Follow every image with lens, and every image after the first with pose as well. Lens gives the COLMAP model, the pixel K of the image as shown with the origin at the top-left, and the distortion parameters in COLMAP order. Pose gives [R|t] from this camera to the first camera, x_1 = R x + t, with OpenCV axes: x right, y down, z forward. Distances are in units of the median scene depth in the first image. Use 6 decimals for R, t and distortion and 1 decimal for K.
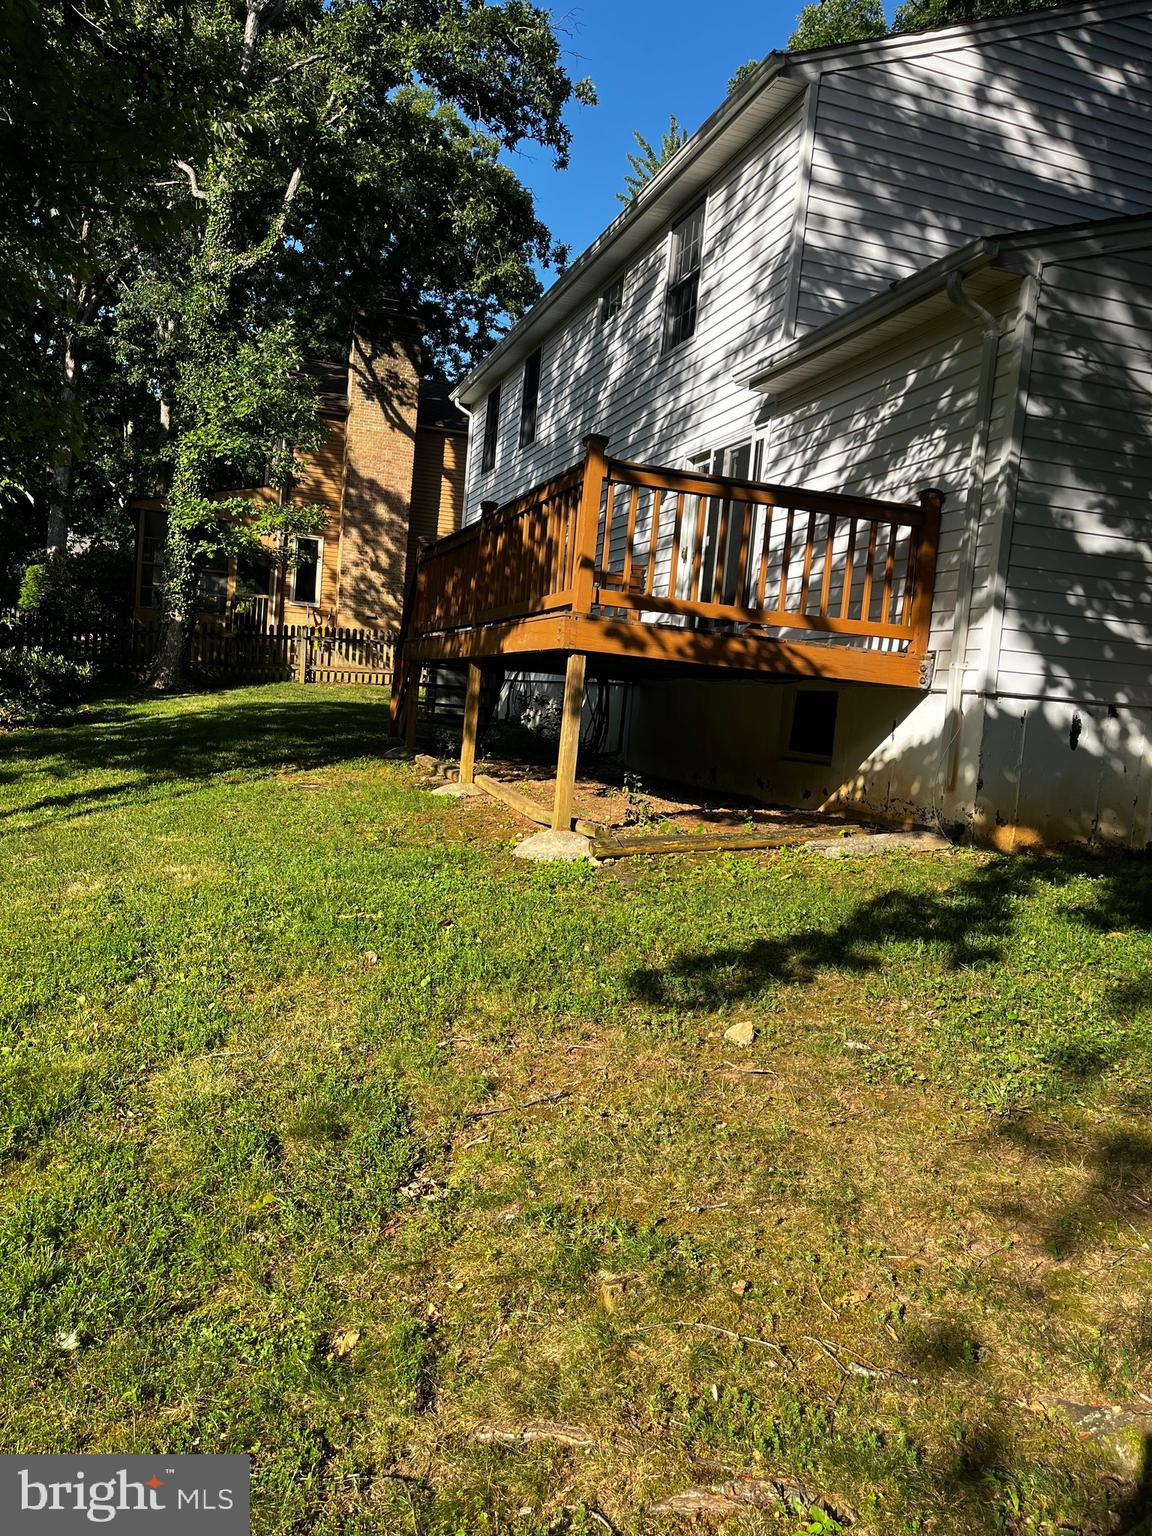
lens RADIAL K [[1165.5, 0, 555.9], [0, 1165.5, 770.6], [0, 0, 1]] dist [0.060998, -0.079385]
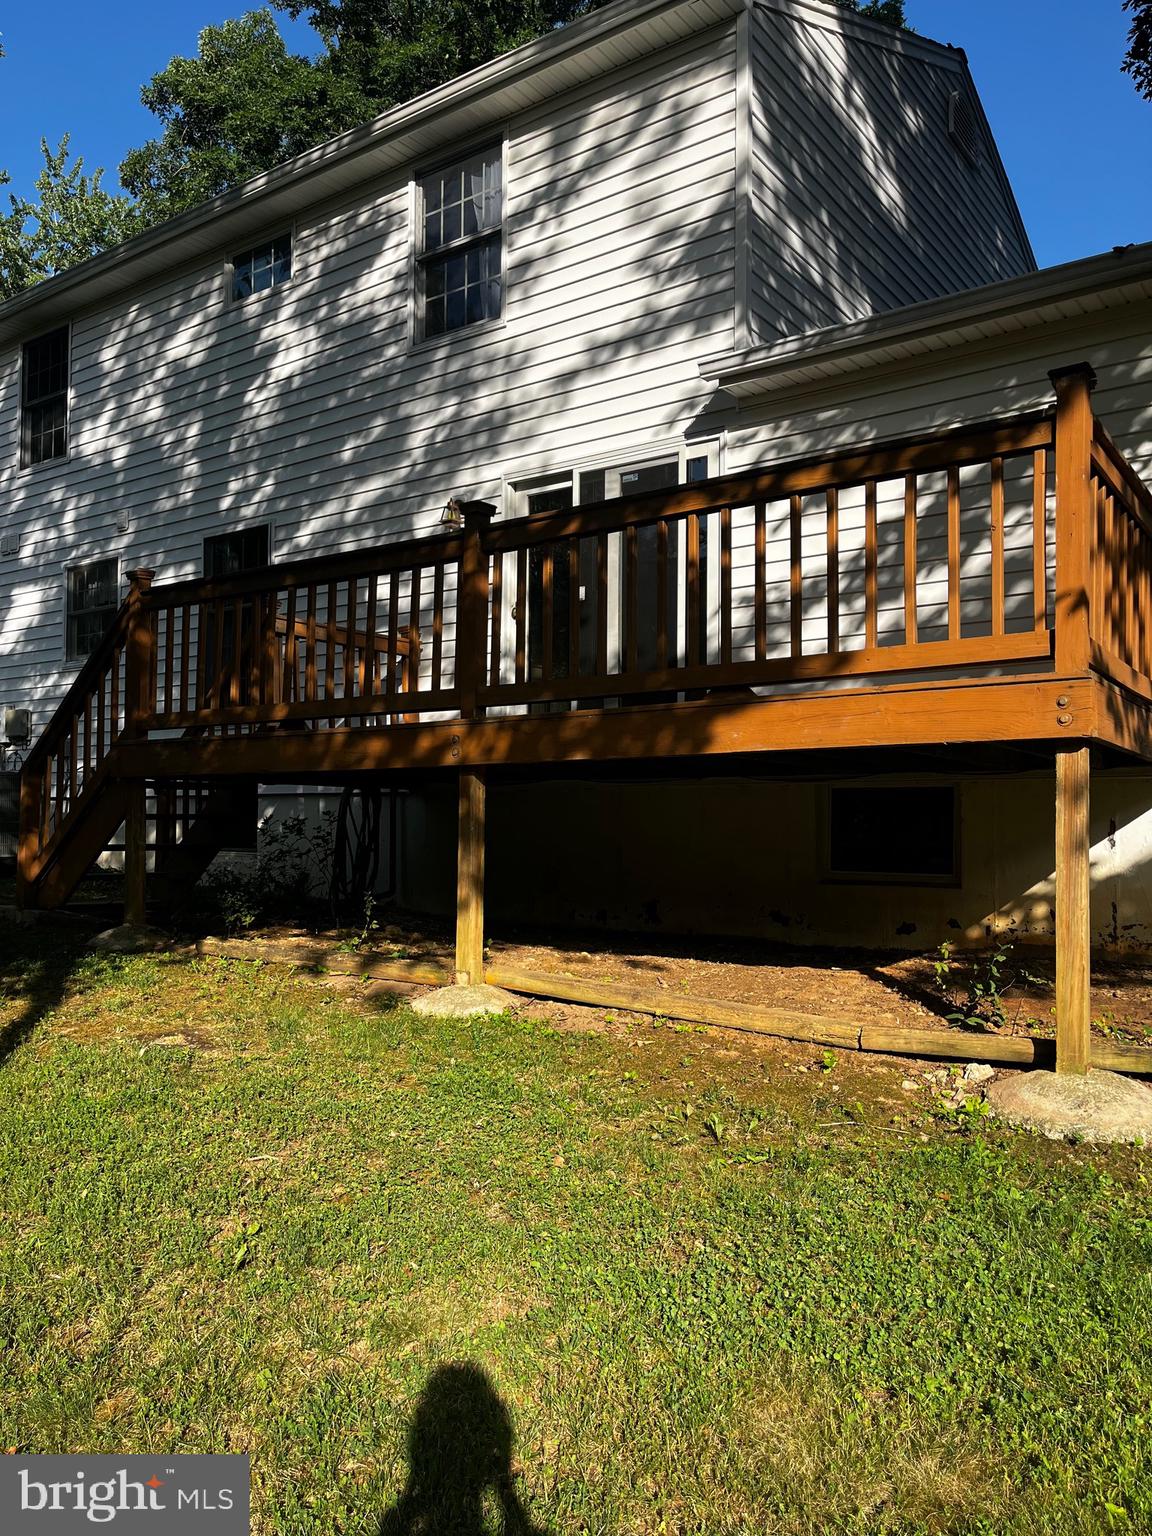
lens RADIAL K [[1231.4, 0, 571.8], [0, 1231.4, 780.5], [0, 0, 1]] dist [0.018671, -0.030316]
pose [[0.814481, -0.049270, 0.578095, -0.338309], [0.093248, 0.994551, -0.046613, -0.049299], [-0.572648, 0.091872, 0.814637, 0.415622]]
